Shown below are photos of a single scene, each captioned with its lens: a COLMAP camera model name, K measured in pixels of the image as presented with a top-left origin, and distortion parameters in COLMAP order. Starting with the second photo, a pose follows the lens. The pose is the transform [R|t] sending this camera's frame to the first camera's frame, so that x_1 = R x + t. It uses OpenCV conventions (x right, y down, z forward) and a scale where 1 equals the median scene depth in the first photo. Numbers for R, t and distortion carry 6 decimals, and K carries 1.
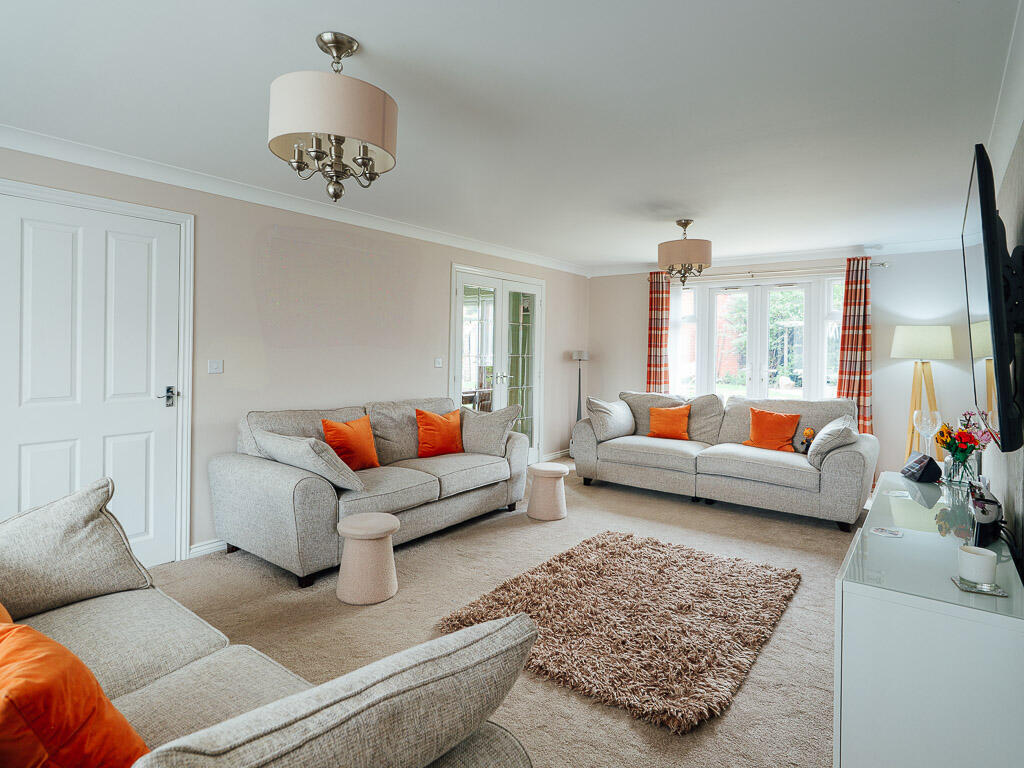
lens RADIAL K [[560.6, 0, 513.5], [0, 560.6, 357.3], [0, 0, 1]] dist [-0.000871, -0.000238]
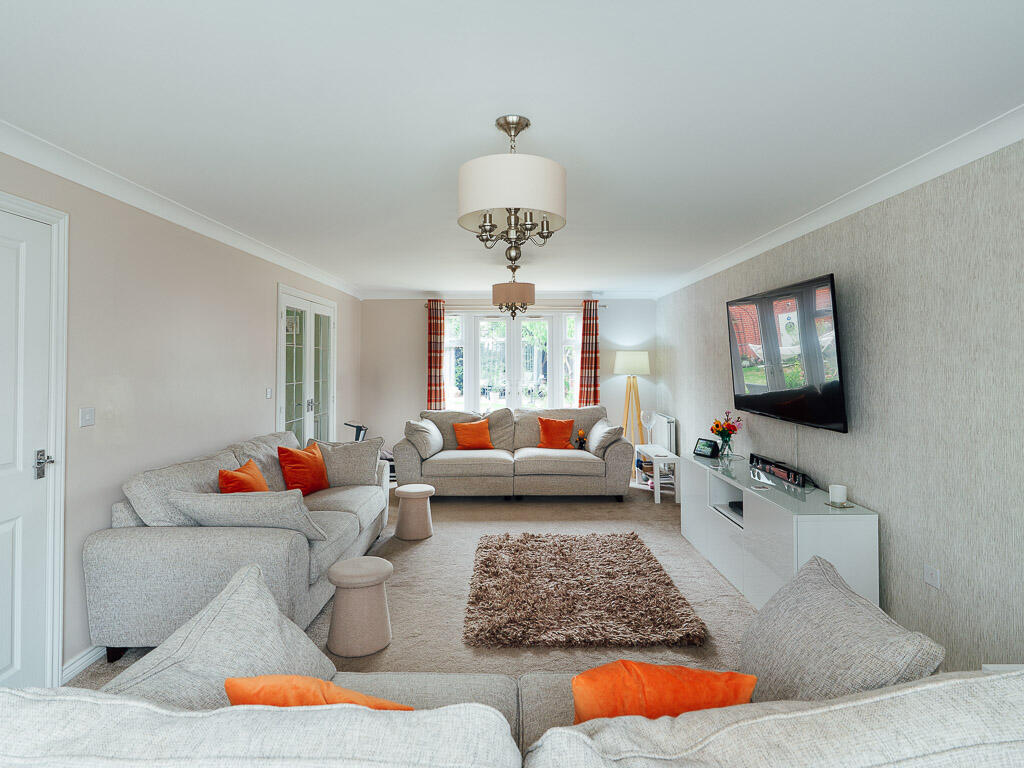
lens RADIAL K [[560.6, 0, 513.5], [0, 560.6, 357.3], [0, 0, 1]] dist [-0.000871, -0.000238]
pose [[0.794309, -0.009805, 0.607435, -0.374896], [0.021540, 0.999696, -0.012030, -0.029251], [-0.607132, 0.022640, 0.794278, 0.042953]]
